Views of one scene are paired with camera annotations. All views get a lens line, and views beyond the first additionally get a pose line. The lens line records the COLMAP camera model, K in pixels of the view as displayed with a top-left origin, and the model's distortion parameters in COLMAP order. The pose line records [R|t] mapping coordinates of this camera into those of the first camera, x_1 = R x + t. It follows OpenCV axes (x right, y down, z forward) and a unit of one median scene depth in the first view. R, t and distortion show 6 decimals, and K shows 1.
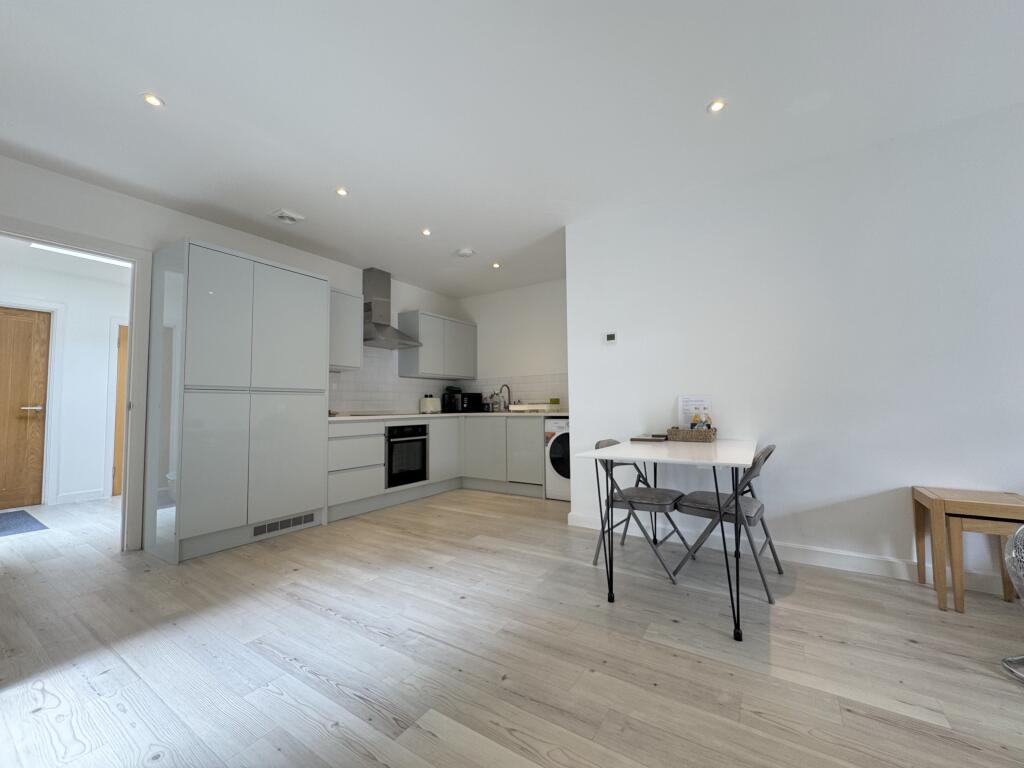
lens RADIAL K [[406.9, 0, 509.1], [0, 406.9, 384.9], [0, 0, 1]] dist [-0.001875, 0.000228]
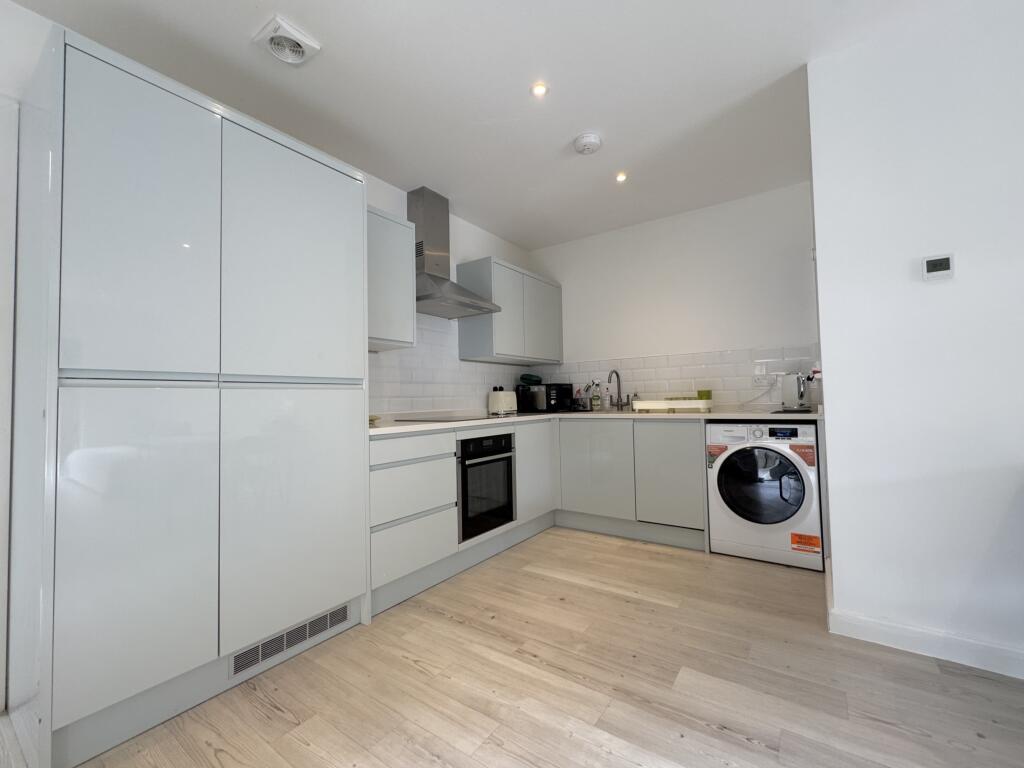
lens RADIAL K [[429.6, 0, 510.4], [0, 429.6, 384.3], [0, 0, 1]] dist [-0.000202, 0.000122]
pose [[0.999275, -0.010701, -0.036533, -0.272127], [0.011367, 0.999772, 0.018063, 0.012695], [0.036331, -0.018466, 0.999169, 0.502169]]
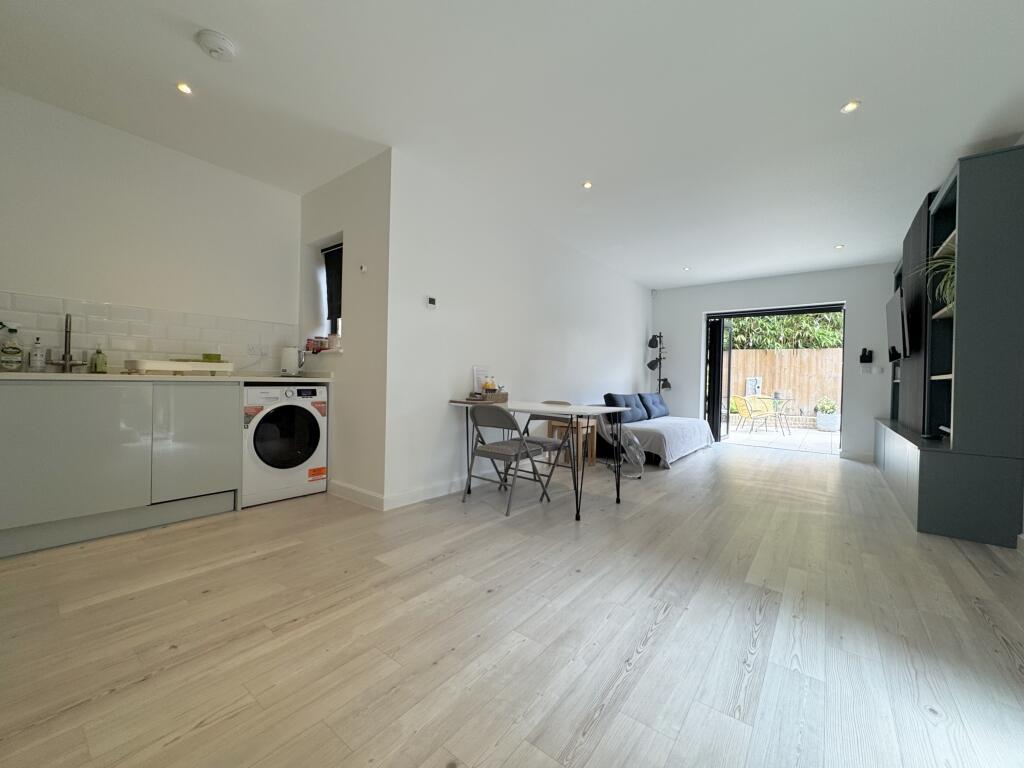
lens RADIAL K [[406.9, 0, 511.8], [0, 406.9, 386.8], [0, 0, 1]] dist [-0.001875, 0.000228]
pose [[0.082183, -0.002247, 0.996615, -0.759916], [-0.078687, 0.996861, 0.008736, 0.067429], [-0.993506, -0.079138, 0.081748, 0.783472]]
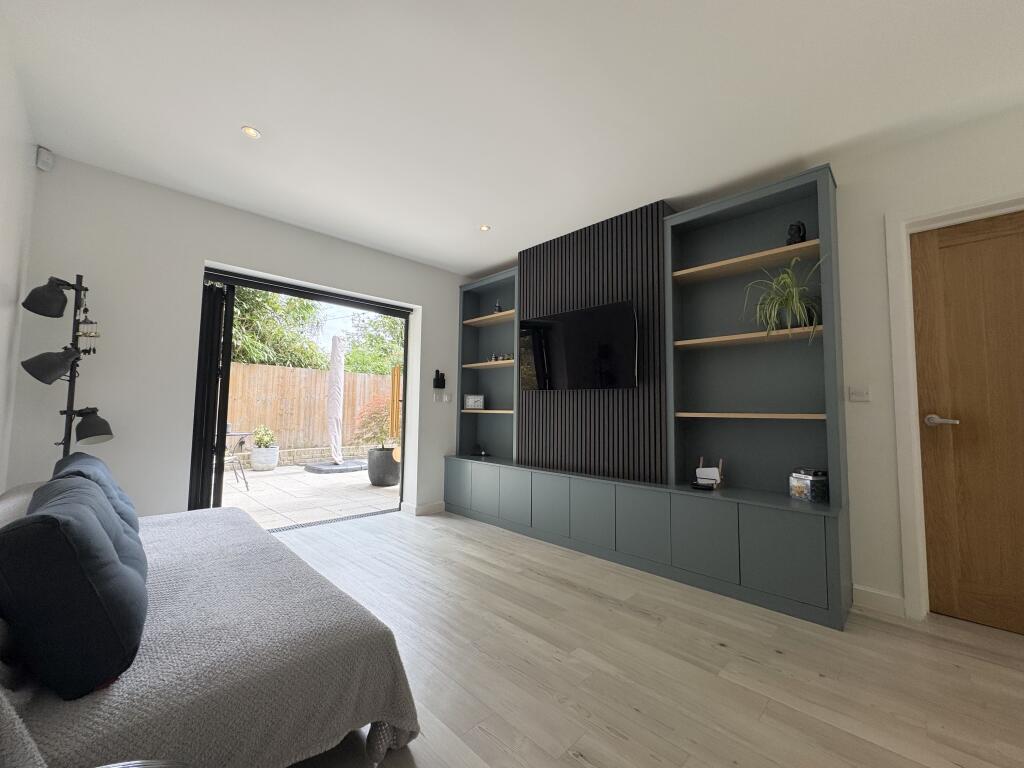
lens RADIAL K [[406.9, 0, 512.6], [0, 406.9, 379.9], [0, 0, 1]] dist [-0.001875, 0.000228]
pose [[-0.979861, 0.014839, 0.199130, 0.591878], [-0.011938, 0.991098, -0.132600, 0.013846], [-0.199325, -0.132307, -0.970961, 0.740934]]
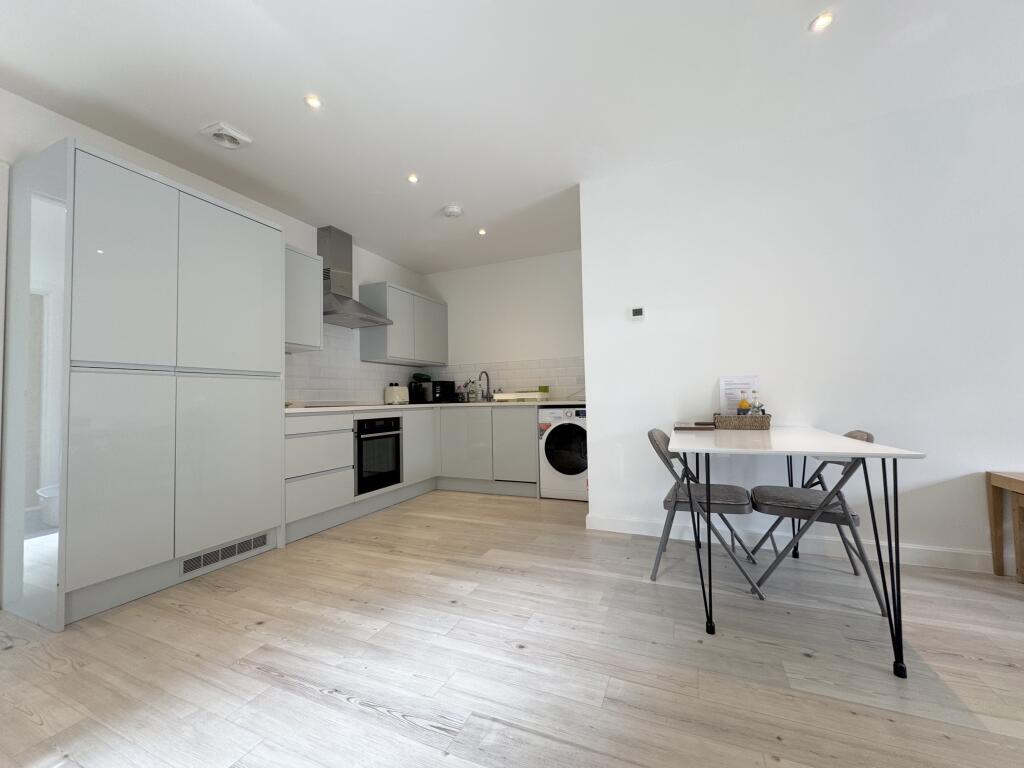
lens RADIAL K [[406.9, 0, 509.0], [0, 406.9, 383.9], [0, 0, 1]] dist [-0.001875, 0.000228]
pose [[0.986329, -0.002553, 0.164771, -0.179946], [0.000564, 0.999926, 0.012117, 0.028325], [-0.164790, -0.011859, 0.986257, 0.201889]]
